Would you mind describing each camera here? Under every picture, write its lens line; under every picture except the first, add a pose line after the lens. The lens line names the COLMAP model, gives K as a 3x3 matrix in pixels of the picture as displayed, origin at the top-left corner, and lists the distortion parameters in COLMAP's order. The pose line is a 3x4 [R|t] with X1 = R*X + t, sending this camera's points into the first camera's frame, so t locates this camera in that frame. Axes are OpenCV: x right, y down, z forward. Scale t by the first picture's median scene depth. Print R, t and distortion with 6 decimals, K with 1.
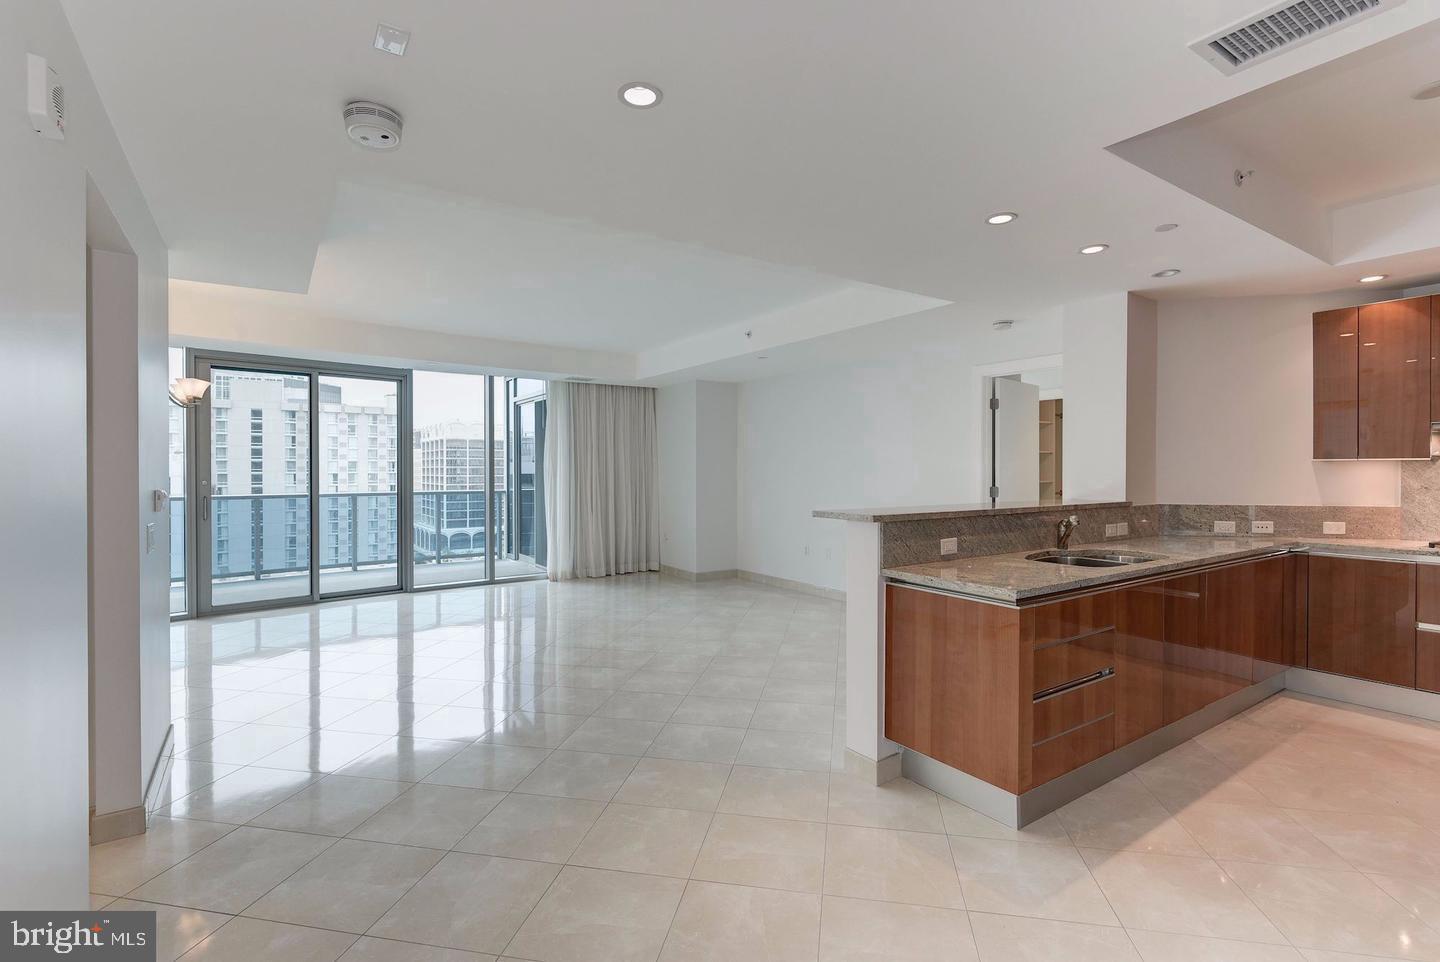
lens RADIAL K [[665.5, 0, 717.9], [0, 665.5, 475.0], [0, 0, 1]] dist [-0.001916, -0.000520]
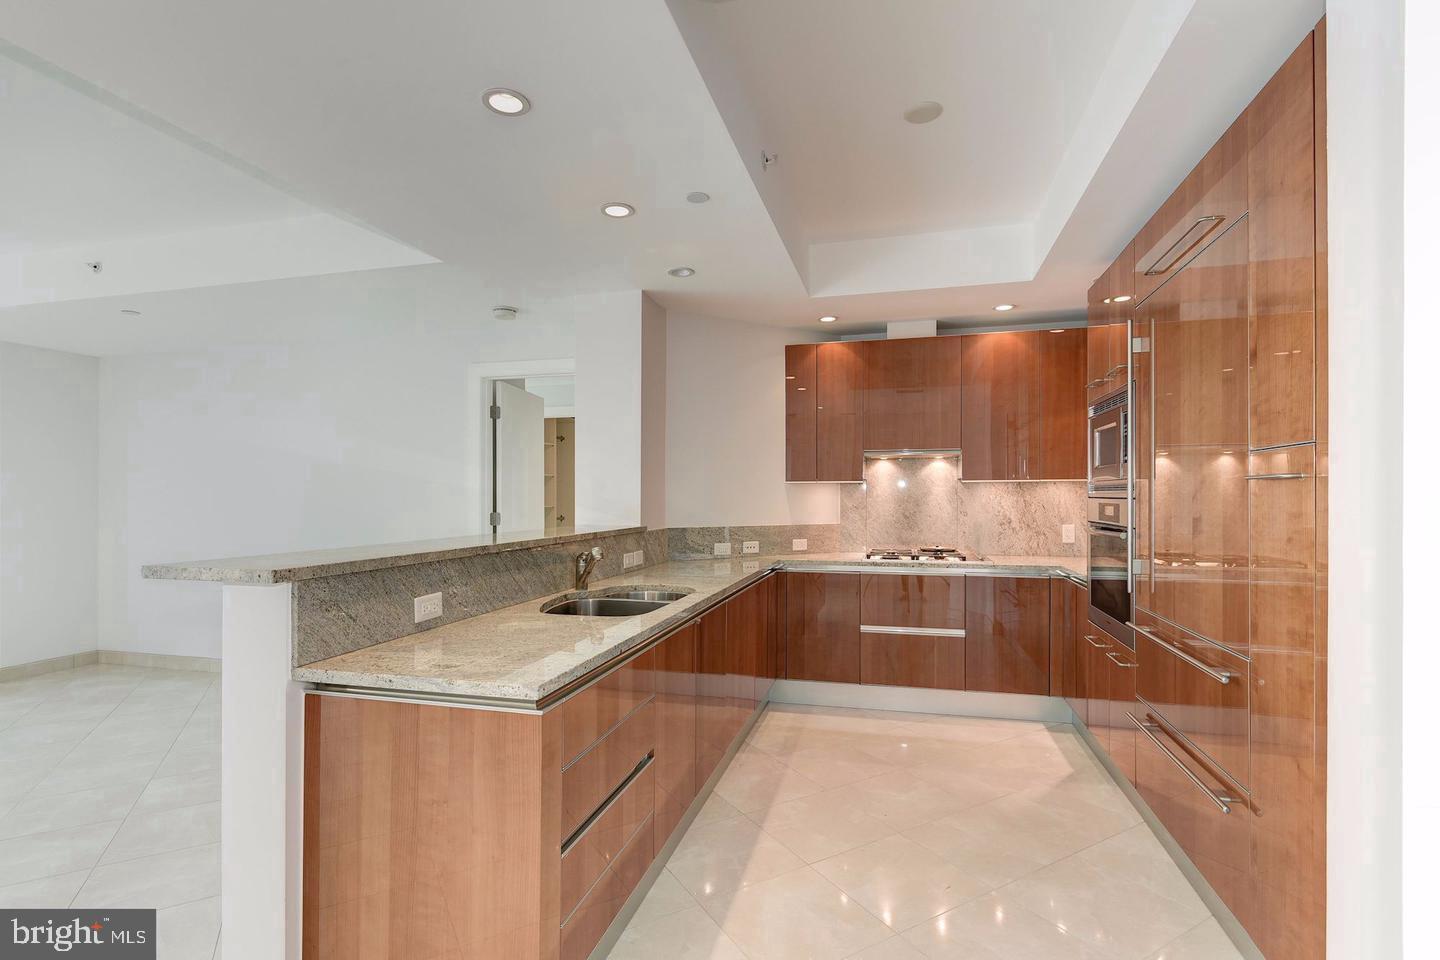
lens RADIAL K [[673.8, 0, 723.9], [0, 673.8, 492.4], [0, 0, 1]] dist [0.012577, -0.000126]
pose [[0.749483, 0.002786, 0.662017, 0.114055], [0.006852, 0.999905, -0.011965, 0.006721], [-0.661988, 0.013503, 0.749393, 0.285698]]
